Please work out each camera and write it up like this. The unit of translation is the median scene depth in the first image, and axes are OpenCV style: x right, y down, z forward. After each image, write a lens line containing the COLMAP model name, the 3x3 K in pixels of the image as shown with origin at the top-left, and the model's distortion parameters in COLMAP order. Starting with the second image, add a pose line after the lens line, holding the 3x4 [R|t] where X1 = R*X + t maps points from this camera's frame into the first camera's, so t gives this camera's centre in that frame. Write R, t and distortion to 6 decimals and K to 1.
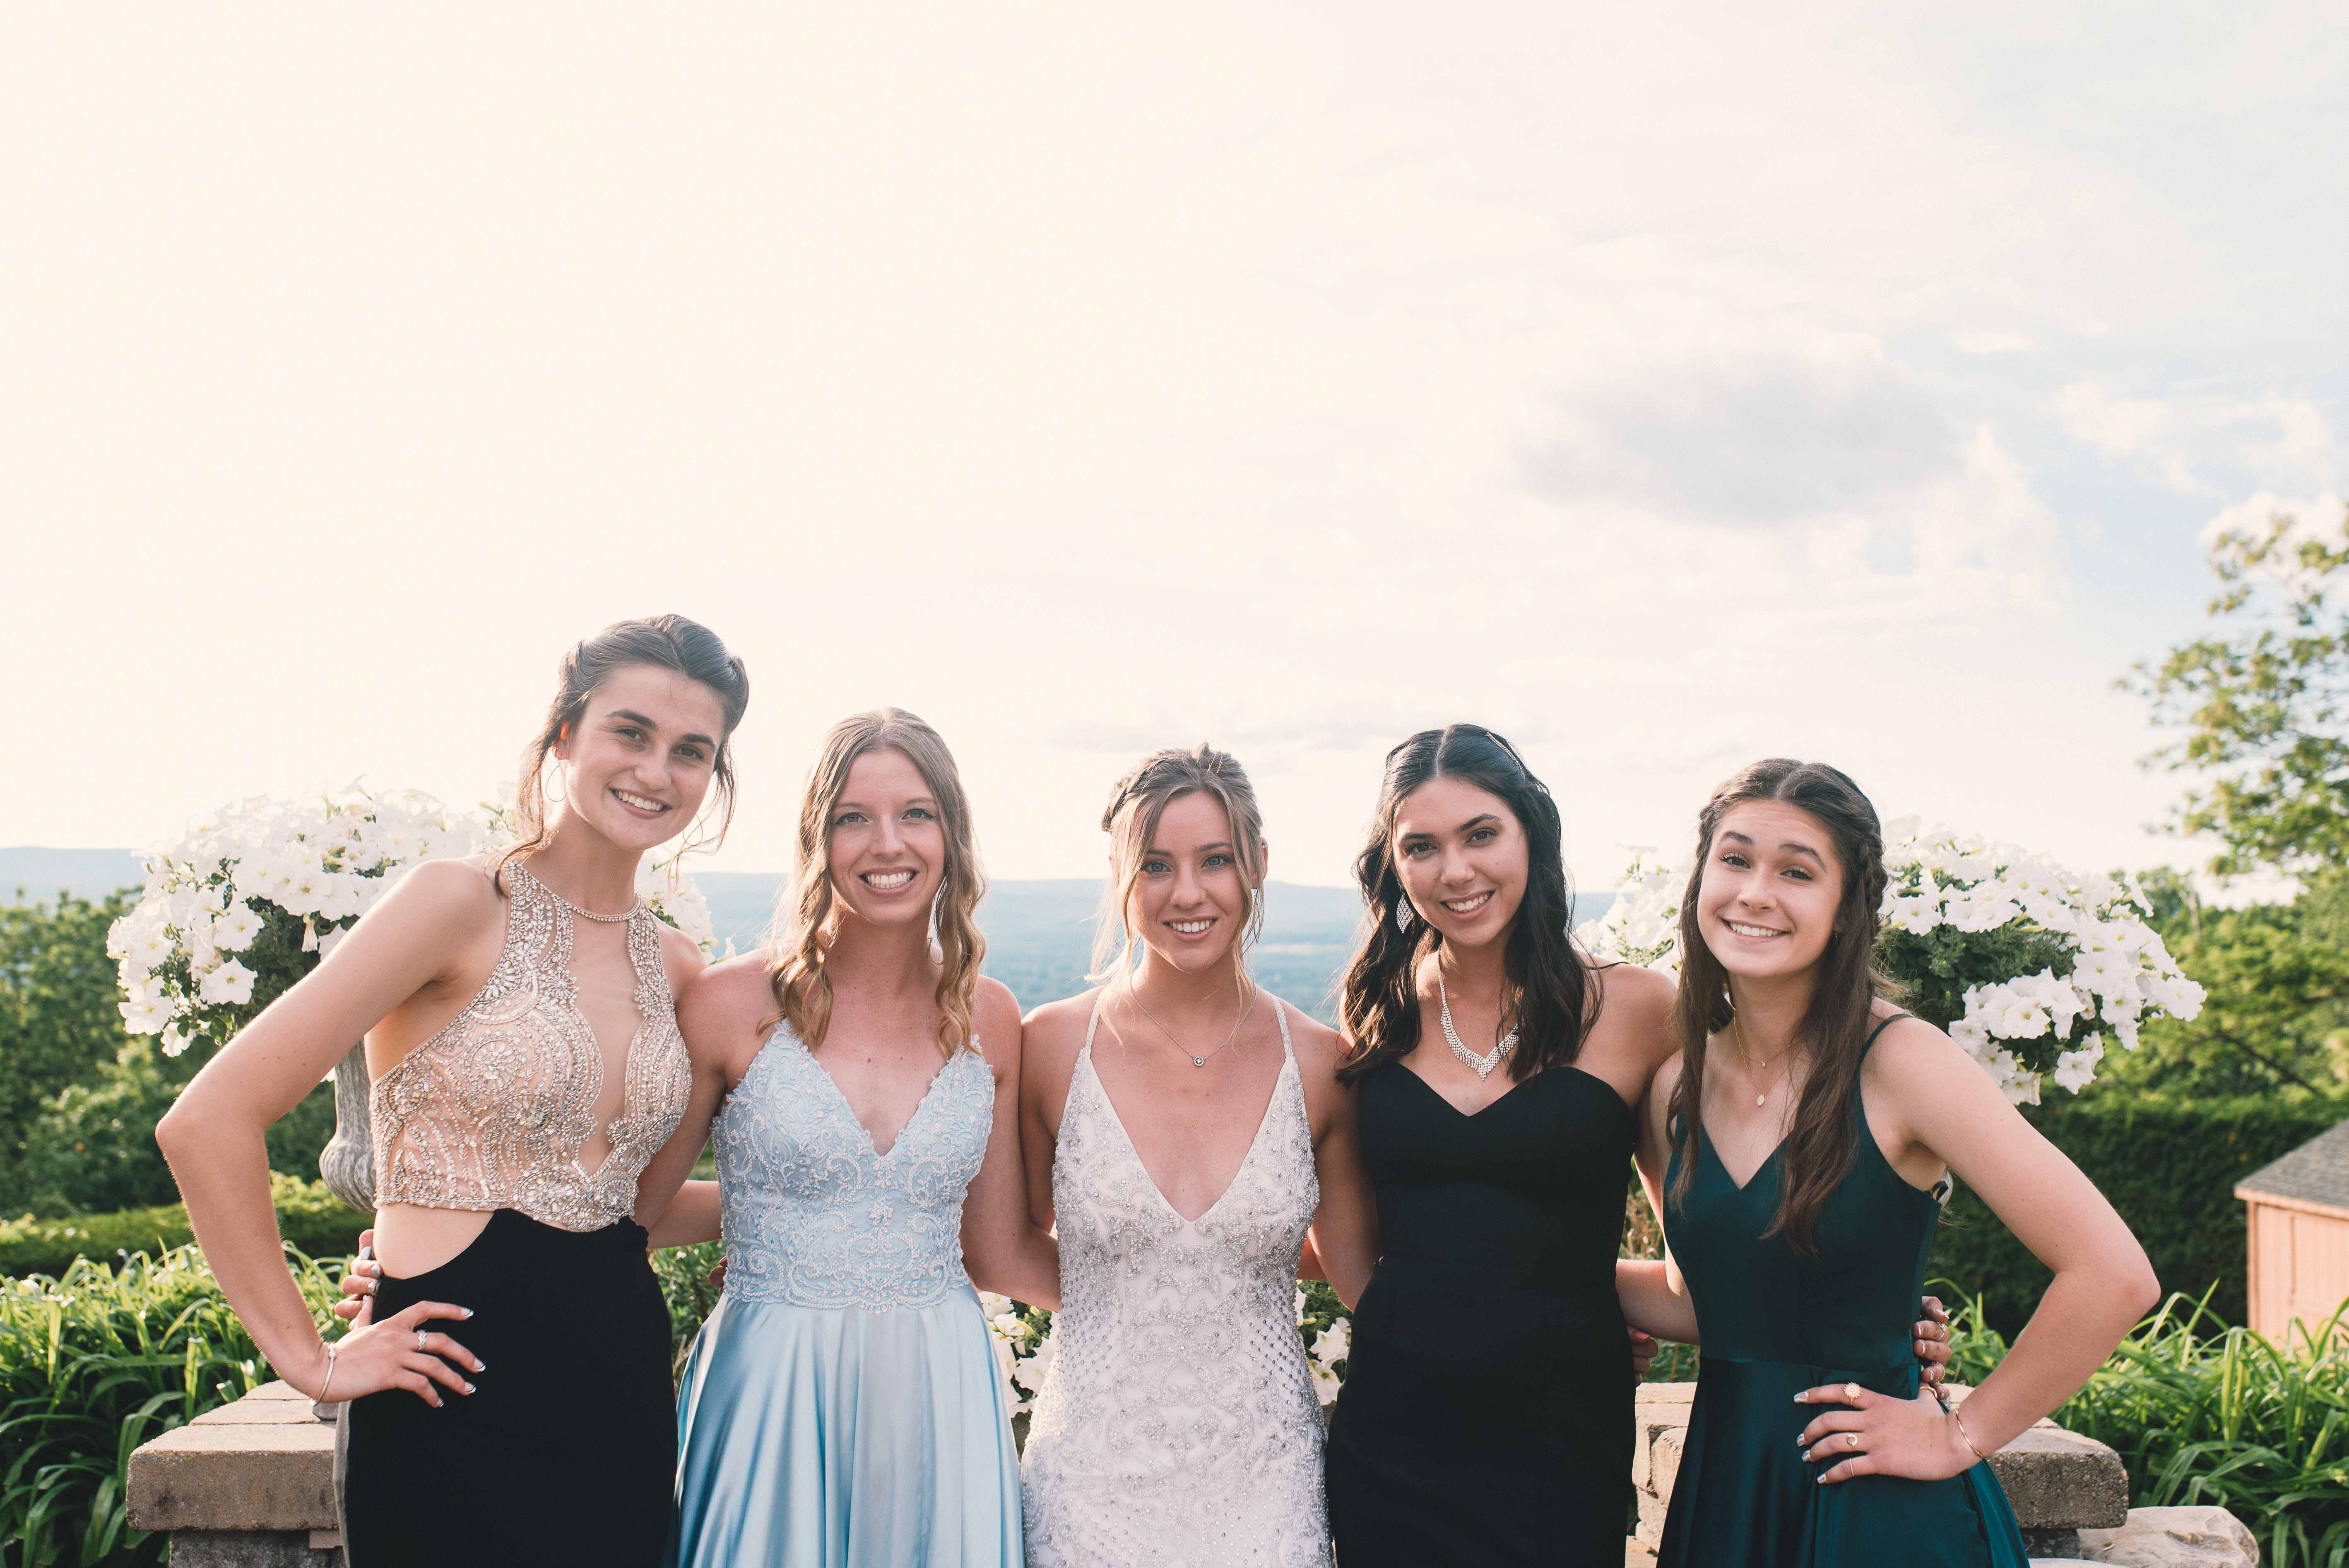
lens RADIAL K [[2356.7, 0, 1212.4], [0, 2356.7, 779.8], [0, 0, 1]] dist [-0.052604, 0.076886]
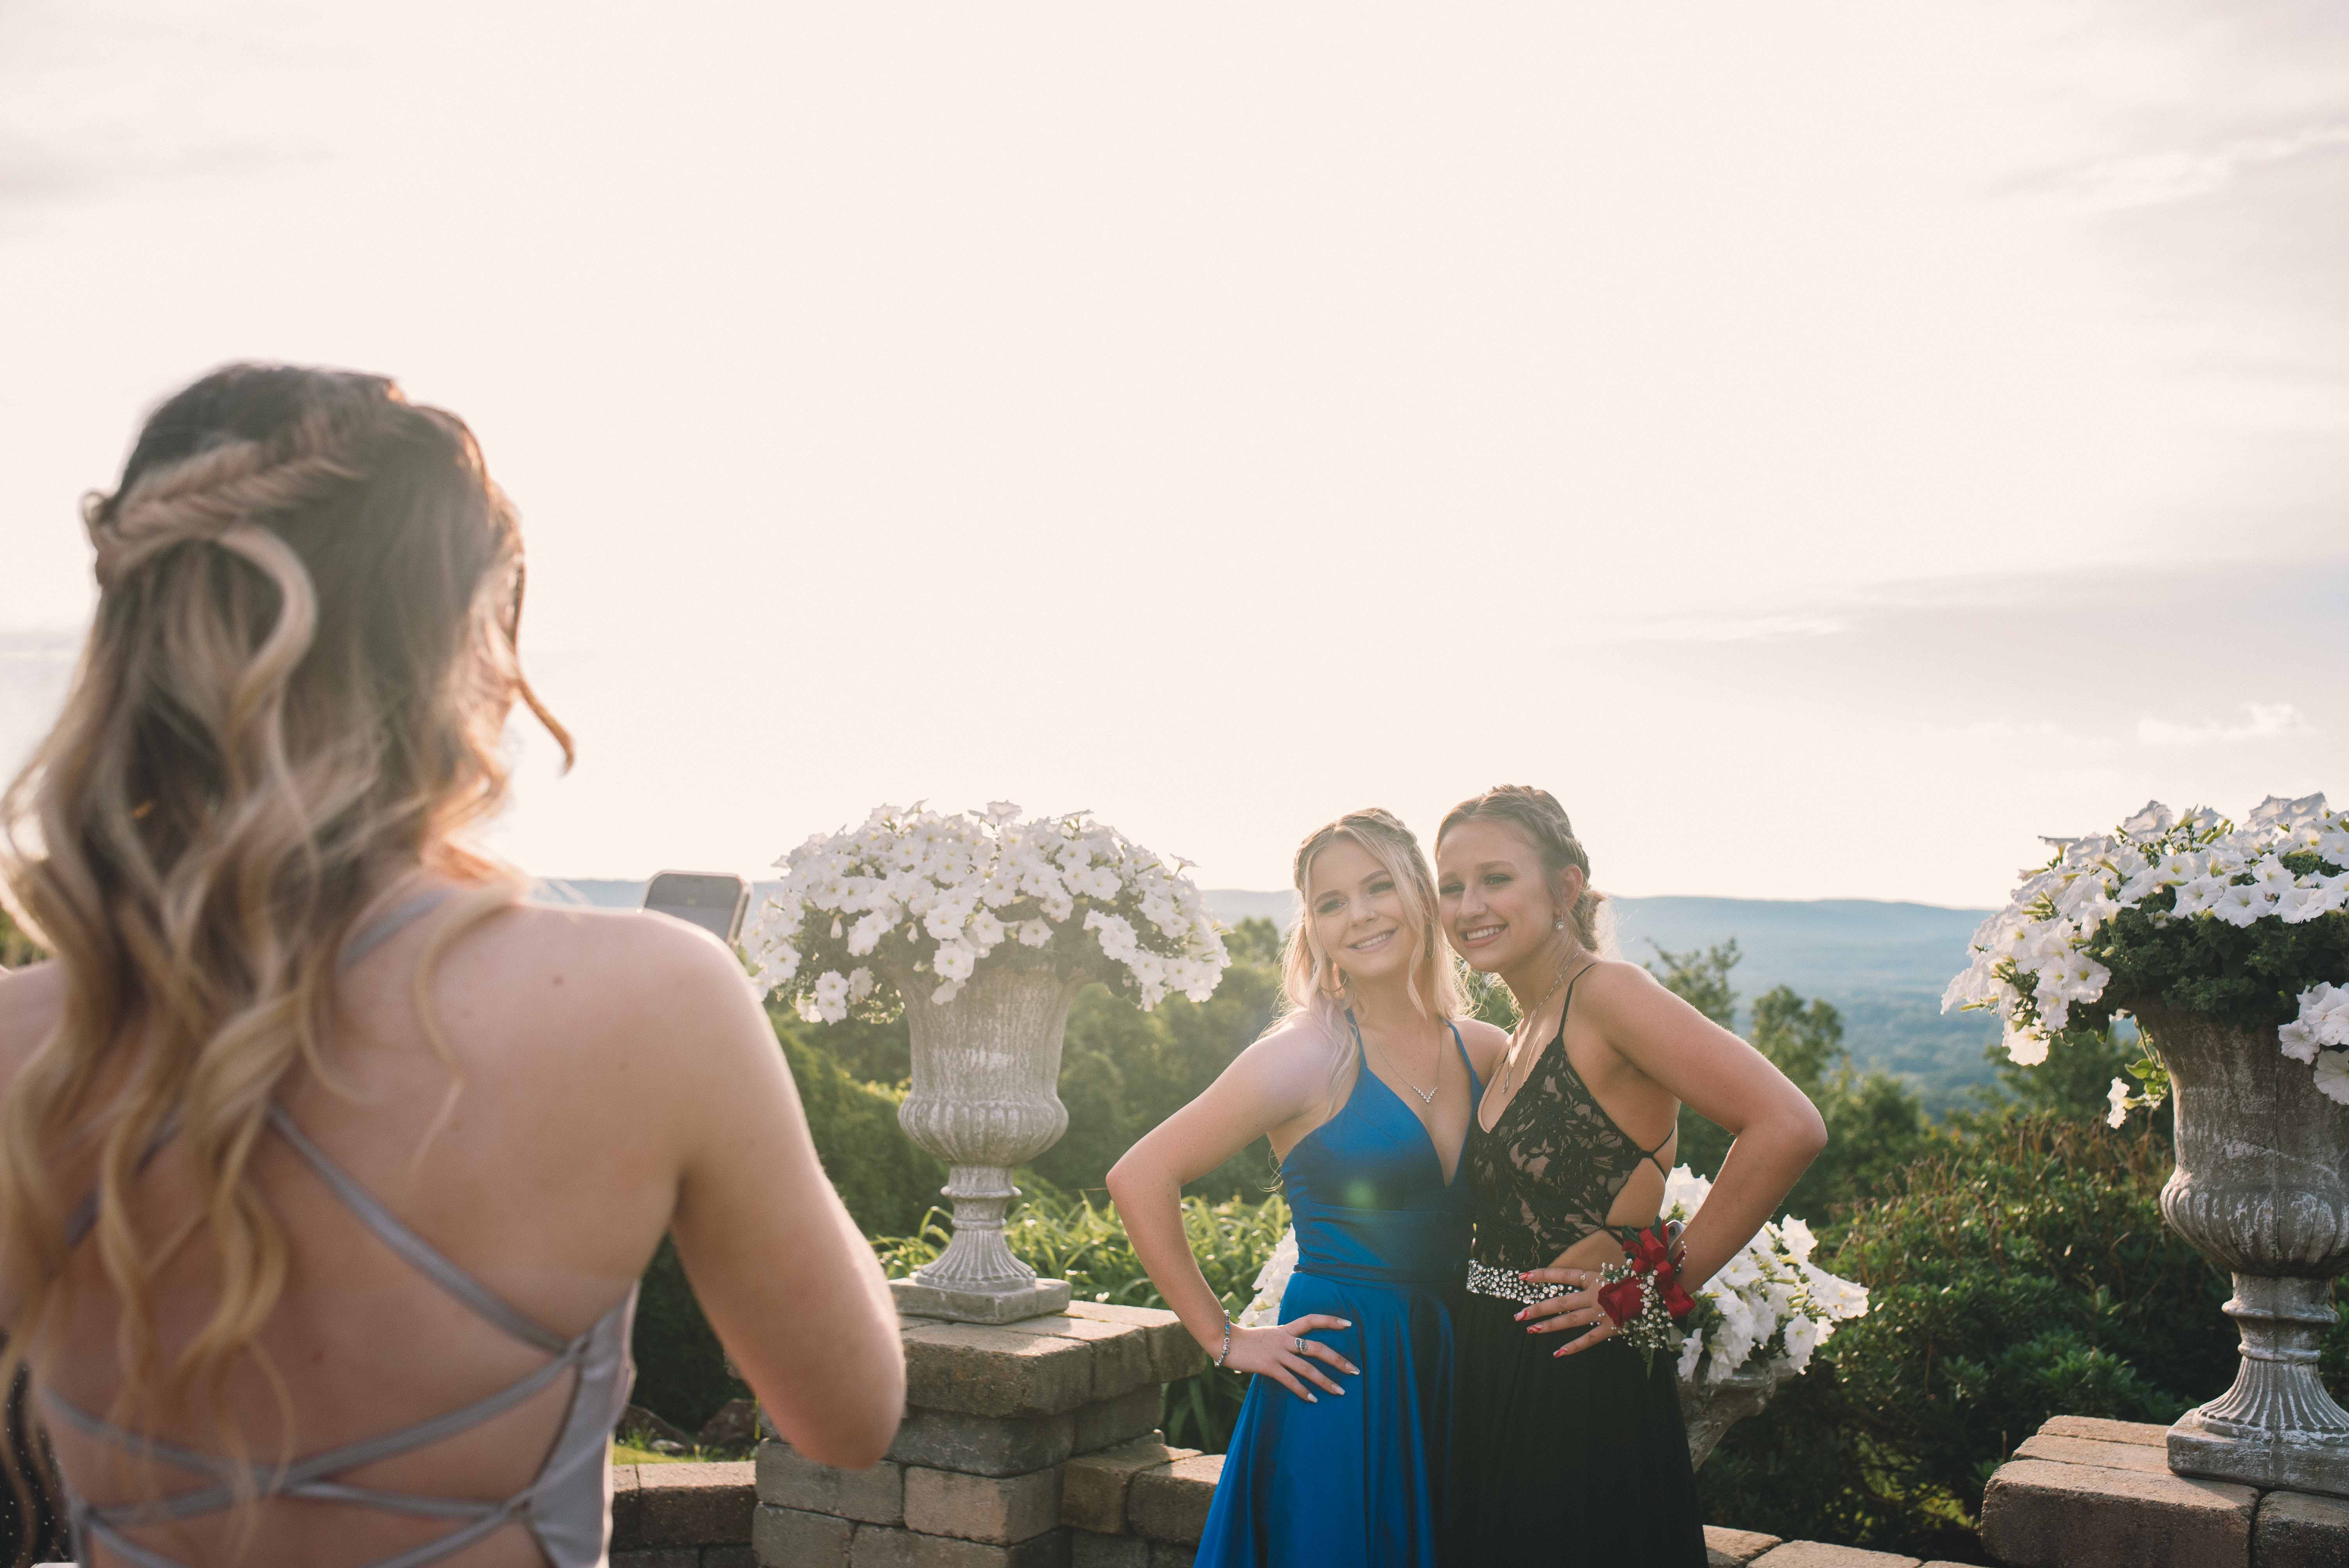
lens RADIAL K [[2234.6, 0, 1174.5], [0, 2234.6, 784.0], [0, 0, 1]] dist [-0.039570, 0.038123]
pose [[0.838307, -0.034173, -0.544127, 0.409003], [0.025169, 0.999395, -0.023988, 0.021522], [0.544617, 0.006414, 0.838660, 0.075104]]
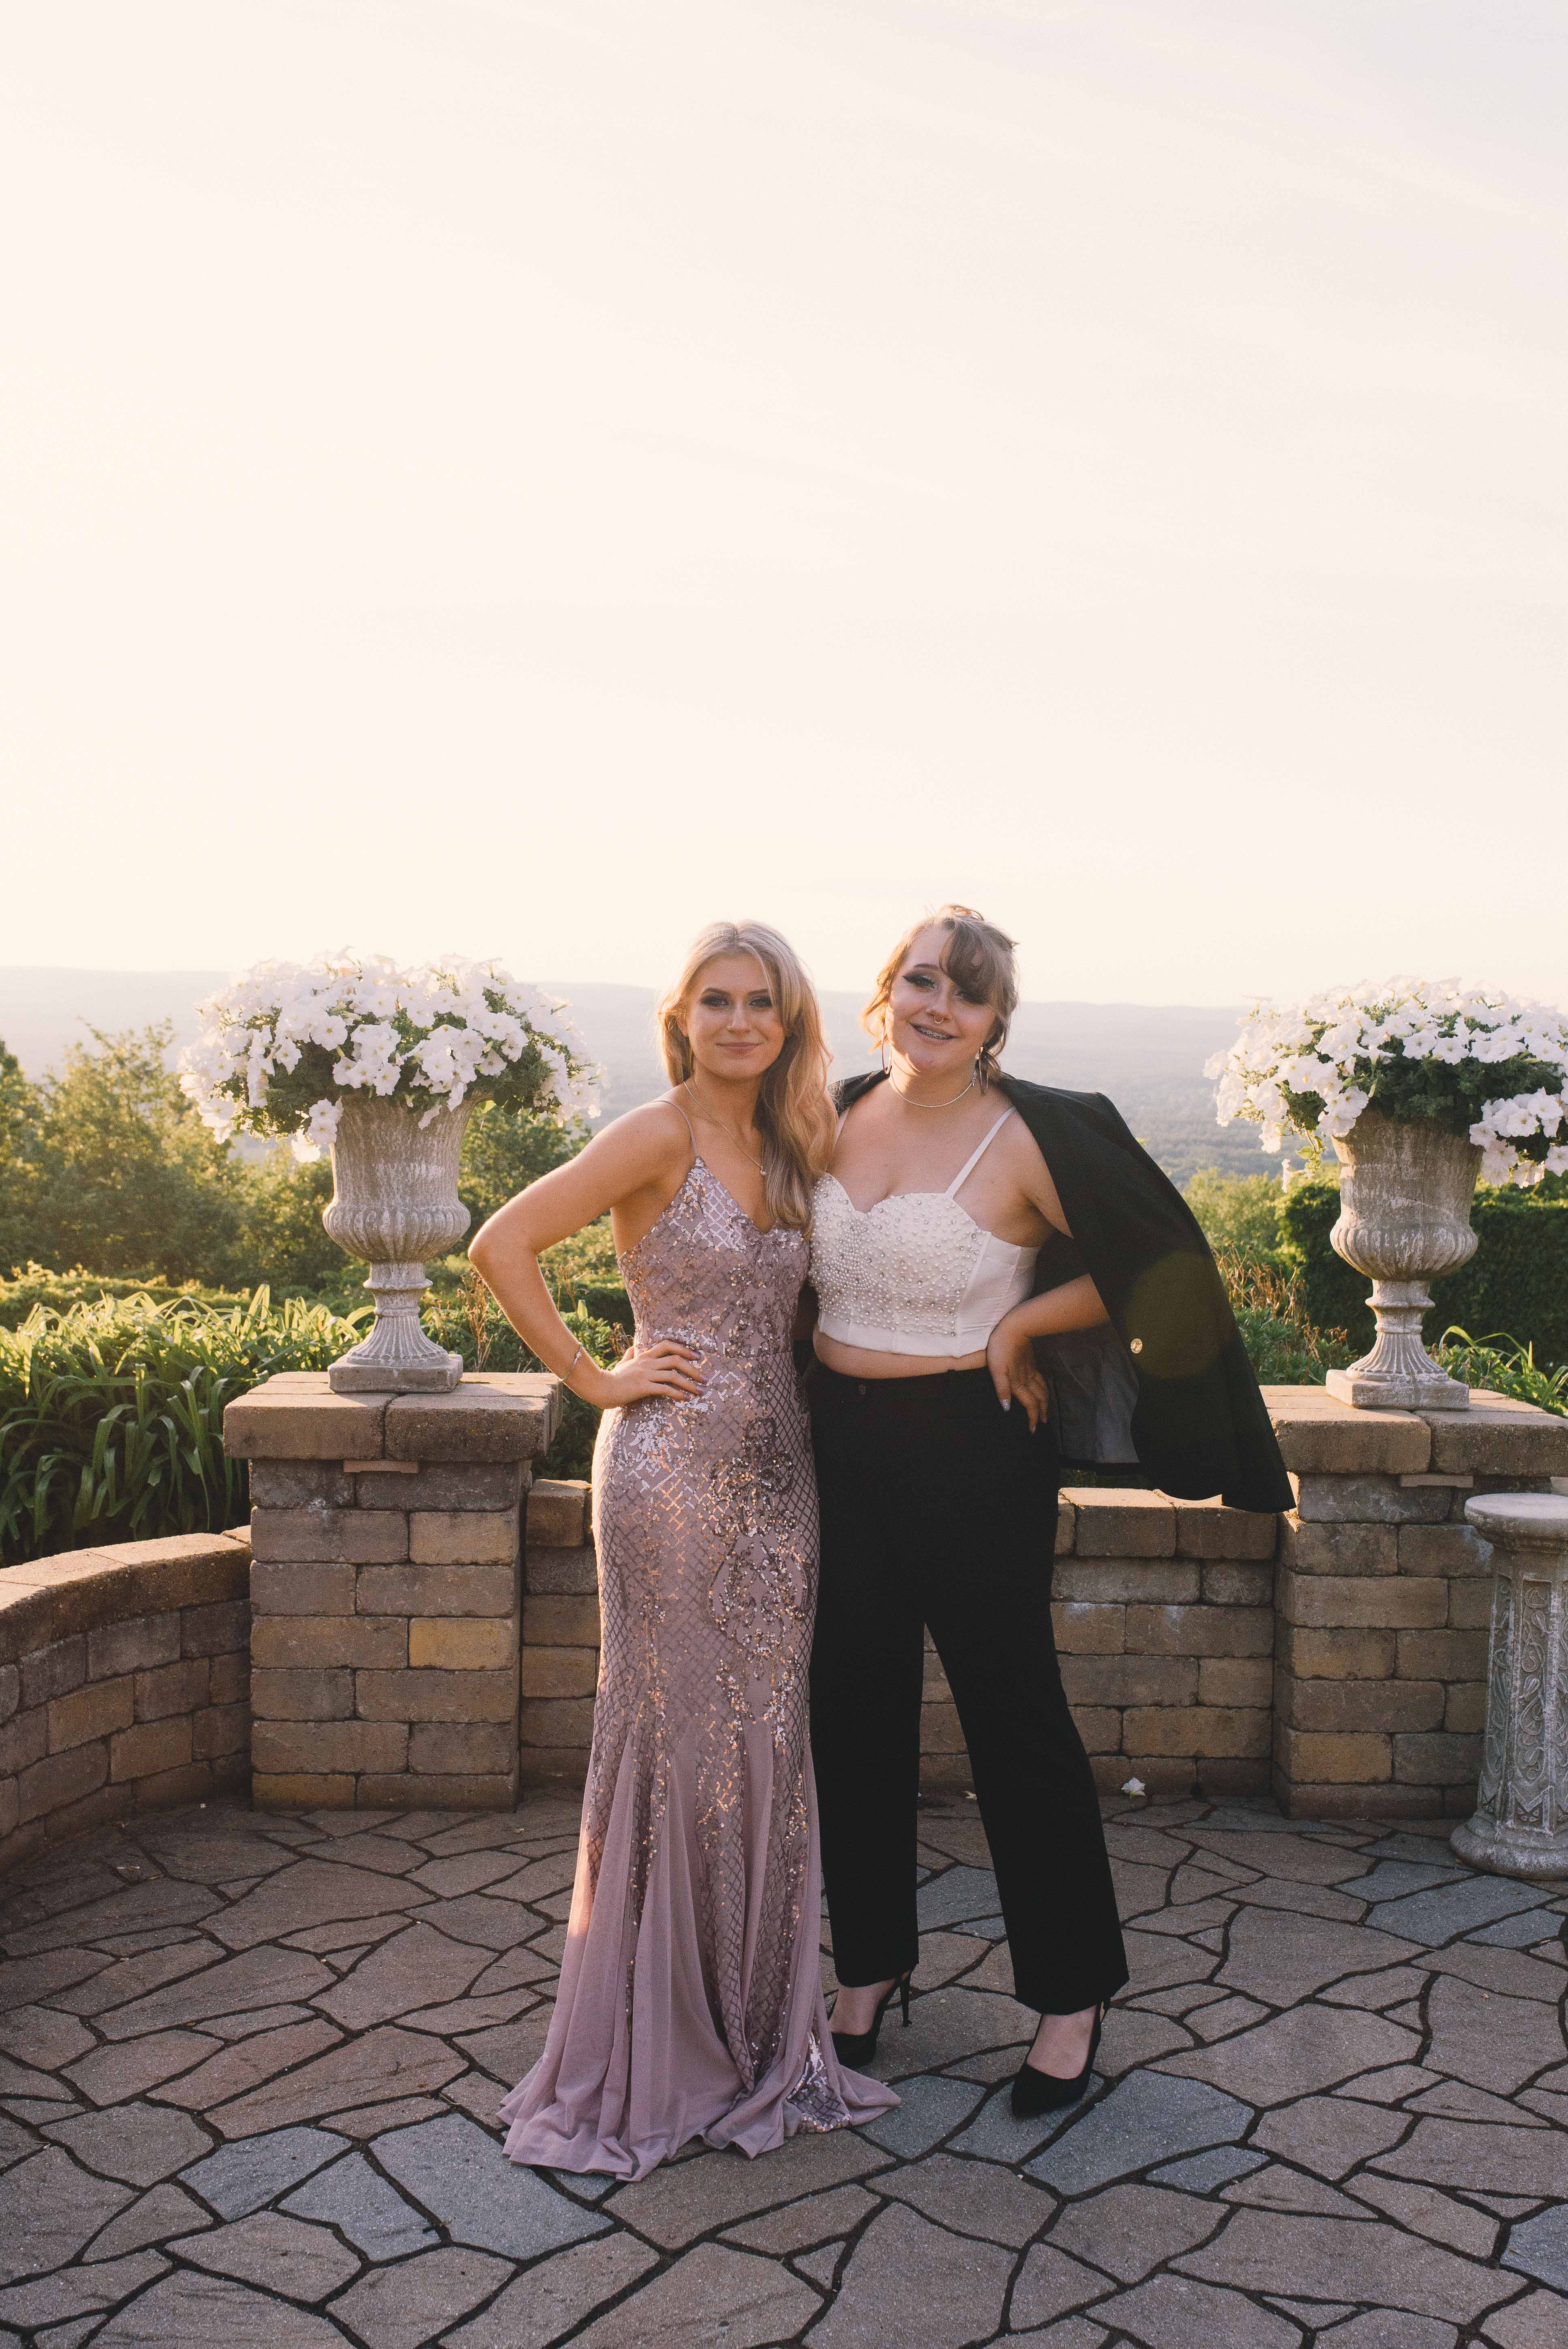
lens RADIAL K [[2291.6, 0, 784.0], [0, 2291.6, 1174.5], [0, 0, 1]] dist [-0.043893, 0.041051]
pose [[0.999200, 0.006039, -0.039537, -0.046373], [-0.001186, 0.992575, 0.121626, -0.034331], [0.039978, -0.121482, 0.991788, -0.383405]]
